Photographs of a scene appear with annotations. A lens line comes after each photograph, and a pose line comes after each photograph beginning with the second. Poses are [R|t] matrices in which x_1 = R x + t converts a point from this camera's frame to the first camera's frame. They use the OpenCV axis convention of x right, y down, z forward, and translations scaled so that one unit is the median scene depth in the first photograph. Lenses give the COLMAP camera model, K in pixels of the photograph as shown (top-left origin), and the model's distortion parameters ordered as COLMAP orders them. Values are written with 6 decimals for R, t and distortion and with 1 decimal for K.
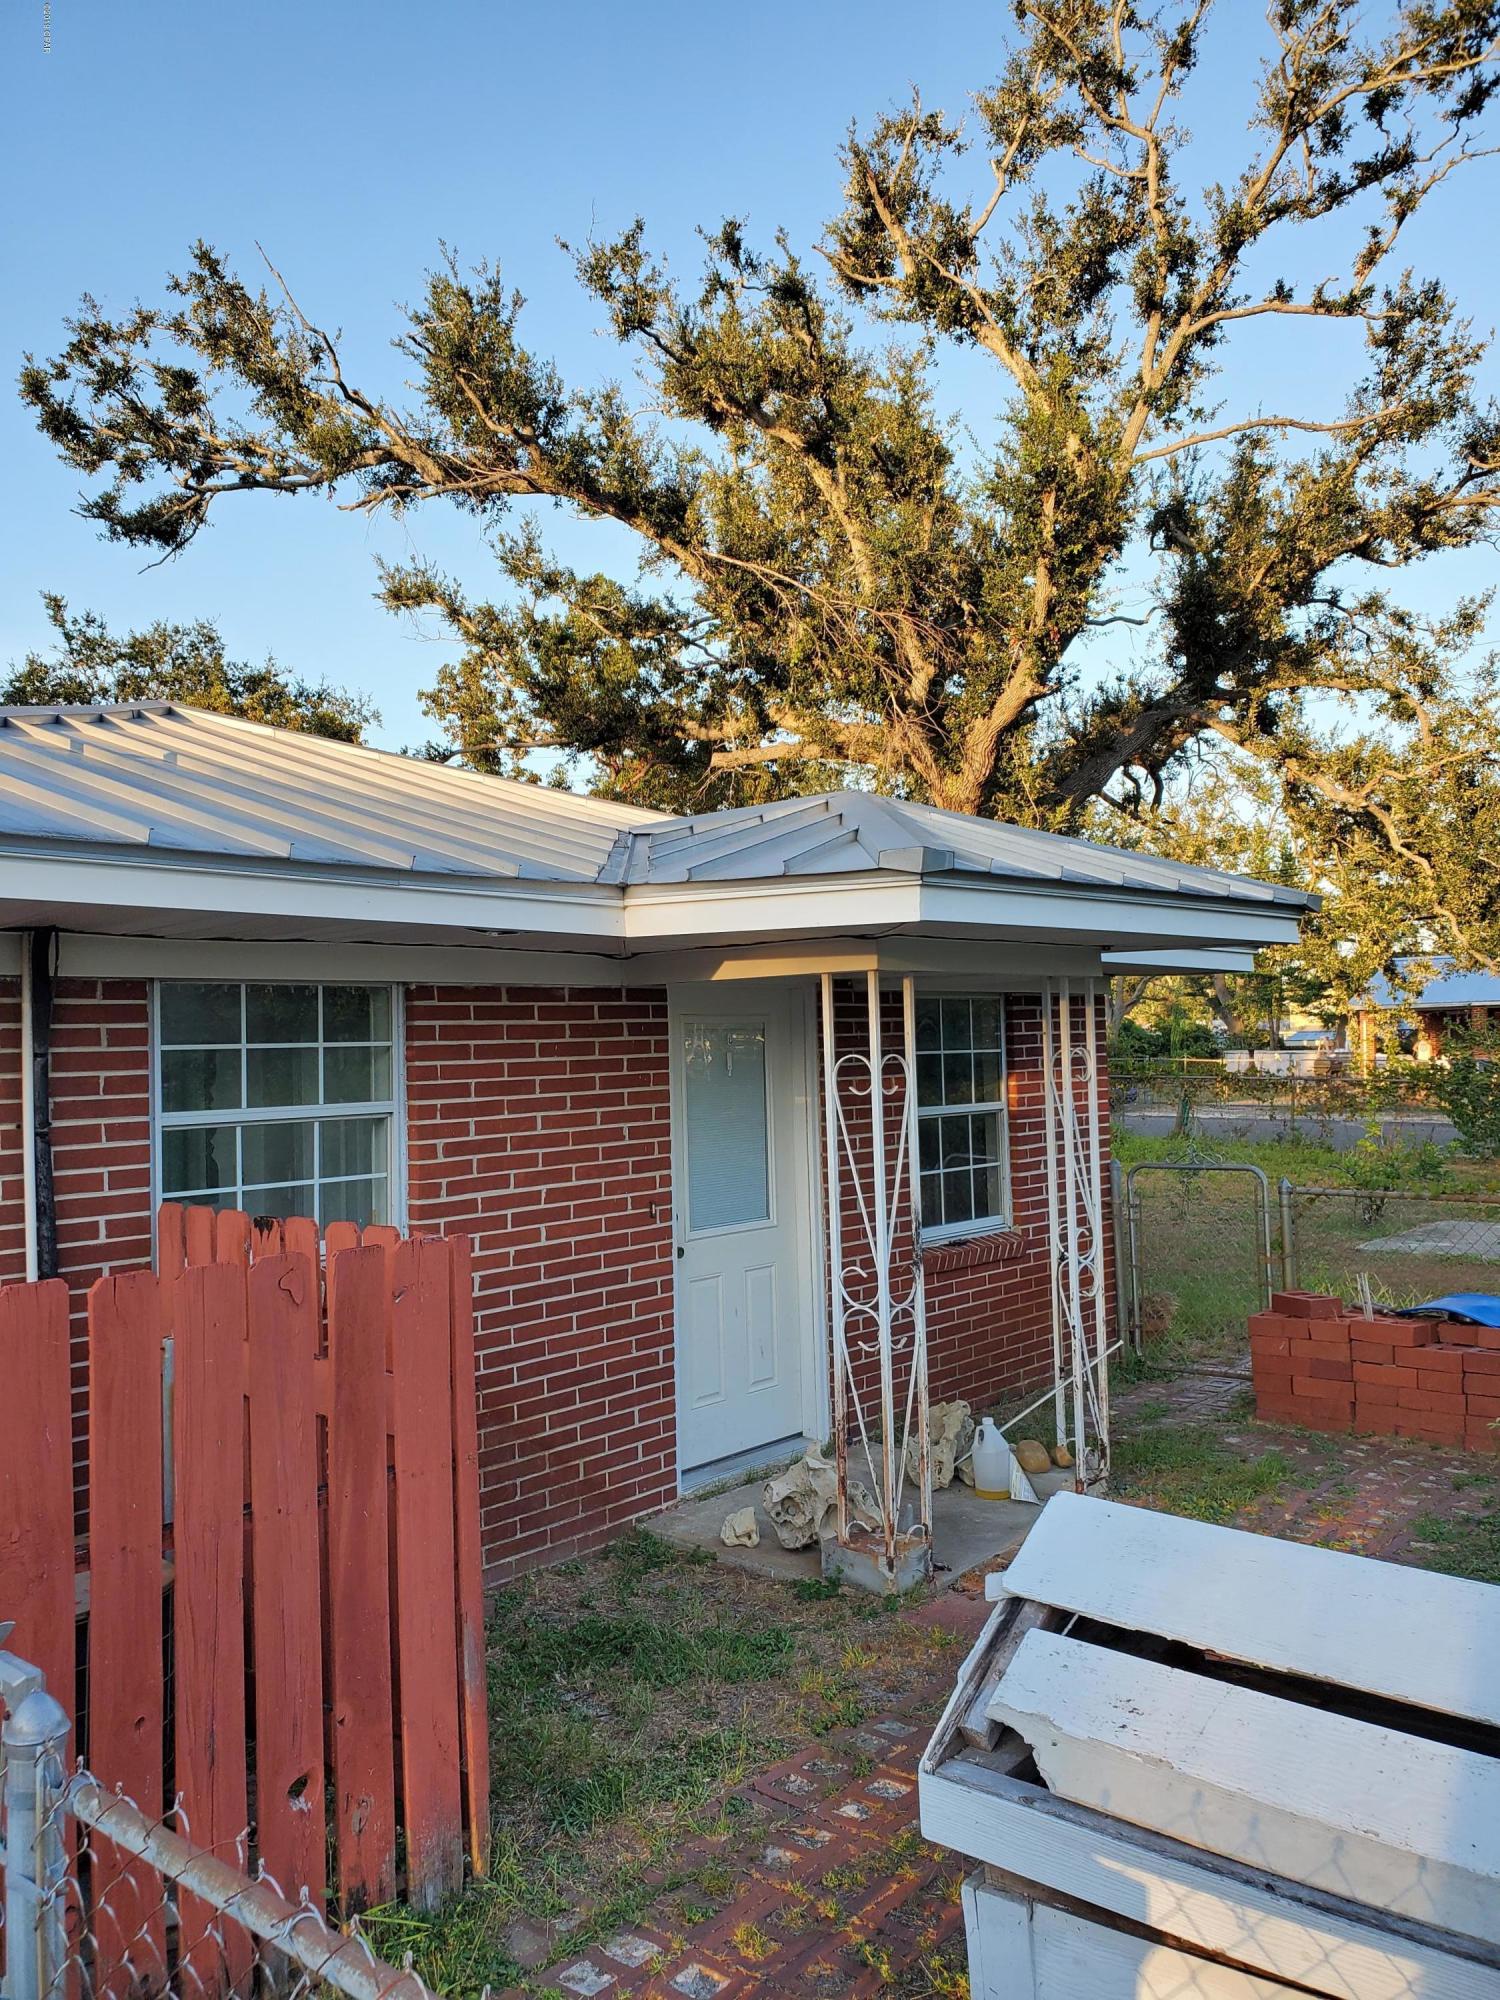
lens RADIAL K [[1590.6, 0, 750.0], [0, 1590.6, 1000.0], [0, 0, 1]] dist [0.042571, -0.029918]
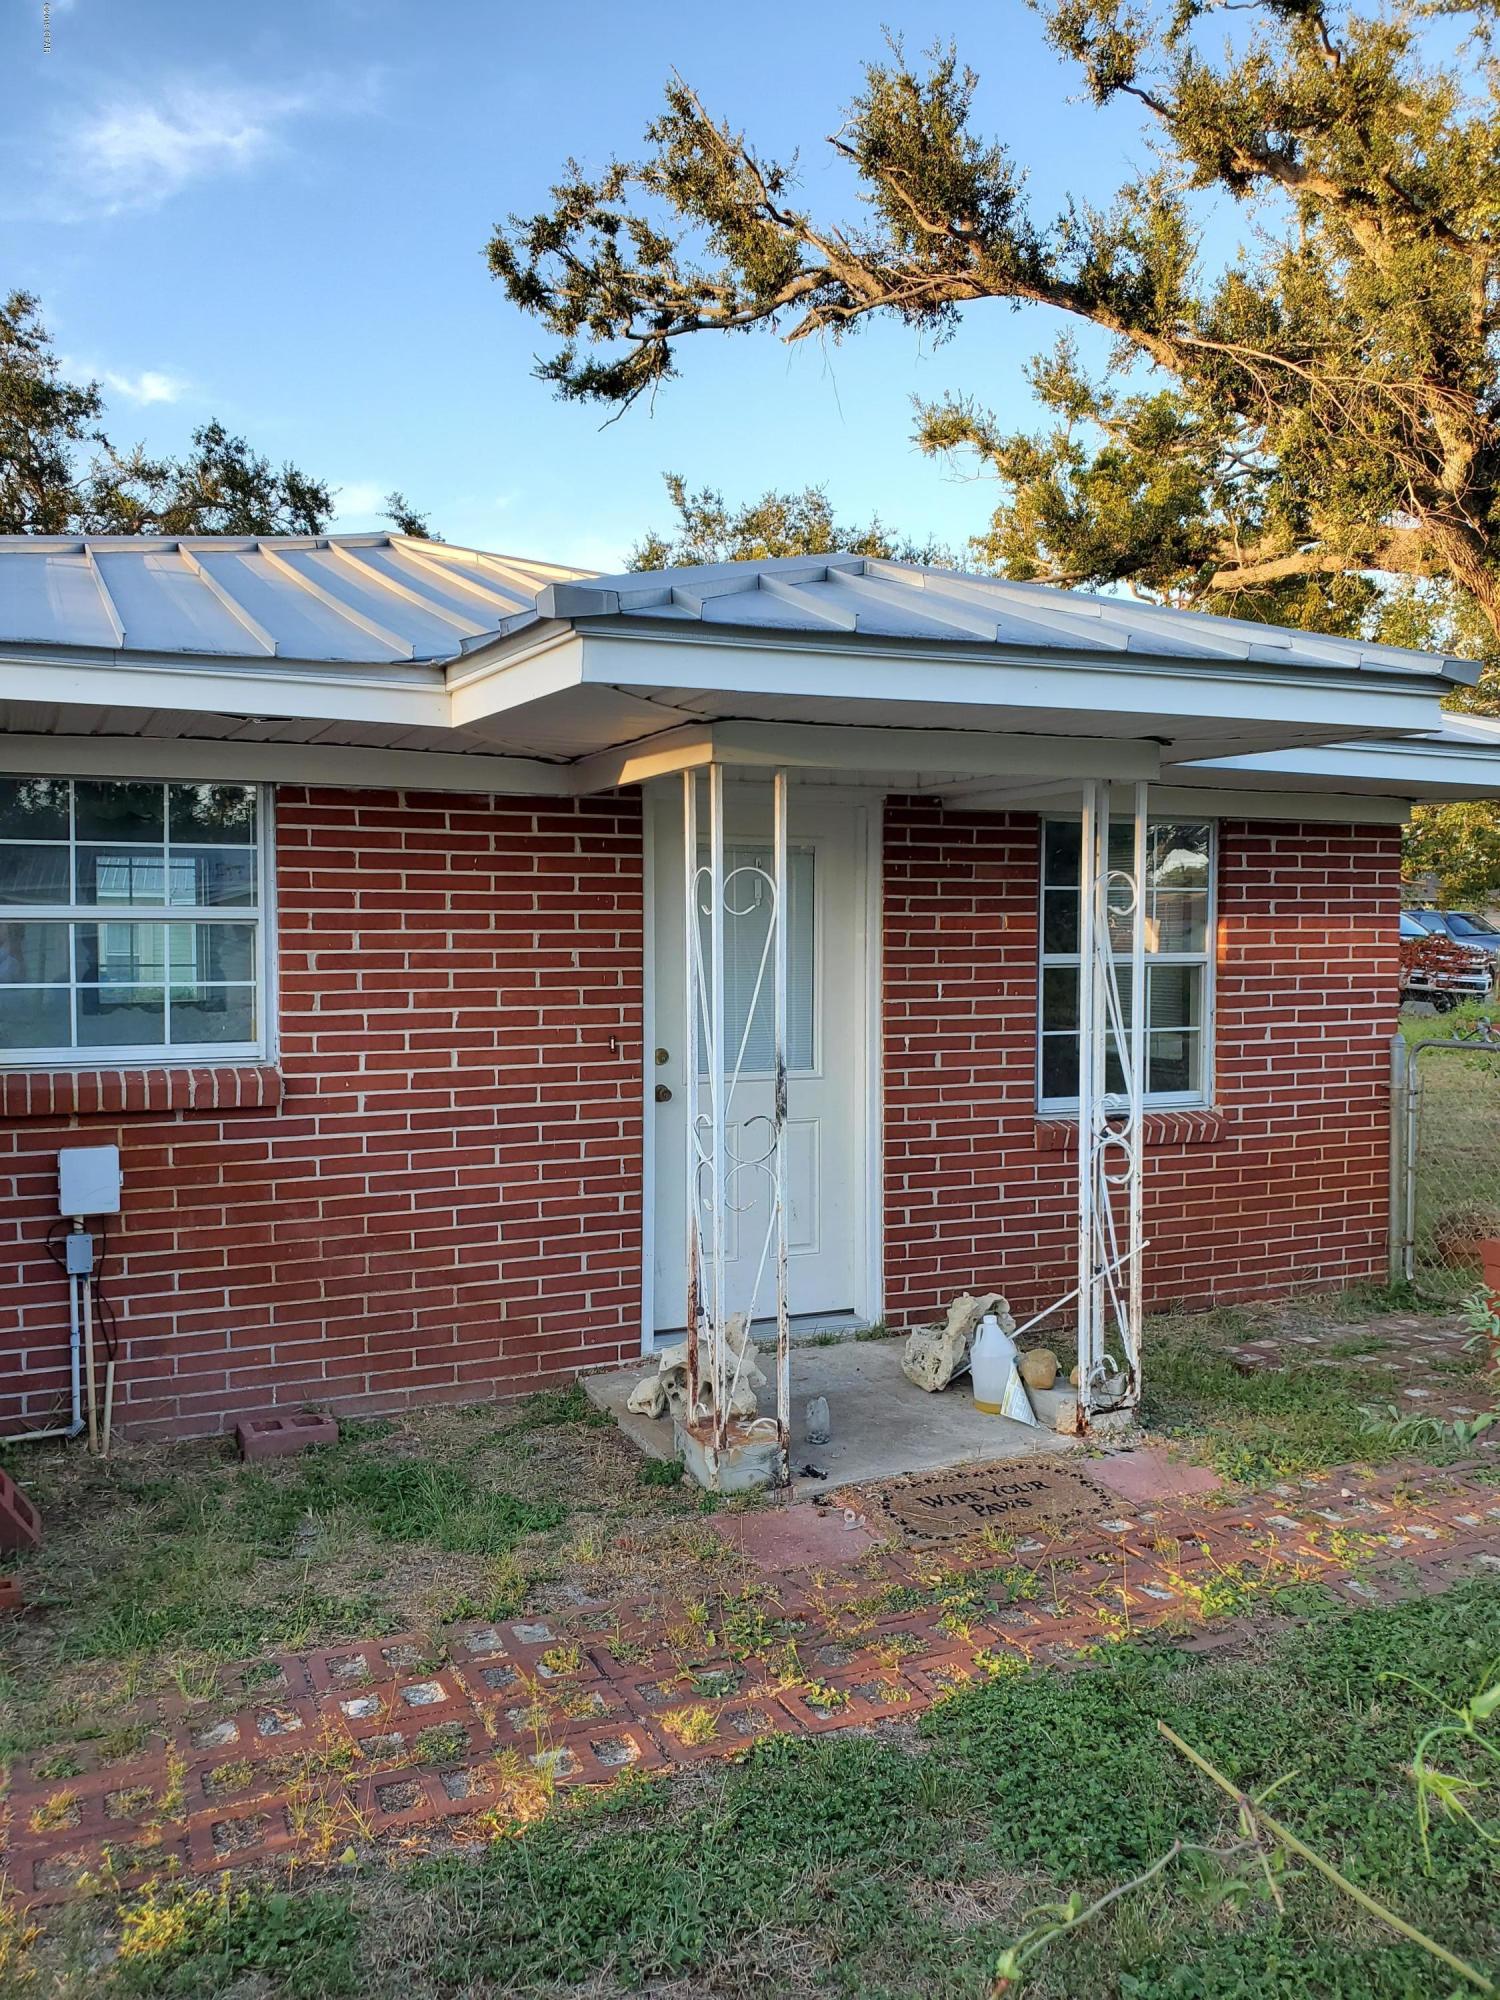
lens RADIAL K [[1590.6, 0, 750.0], [0, 1590.6, 1000.0], [0, 0, 1]] dist [0.042571, -0.029918]
pose [[0.907193, 0.046160, -0.418175, 0.149255], [-0.012321, 0.996451, 0.083264, 0.011561], [0.420535, -0.070384, 0.904542, 0.081394]]
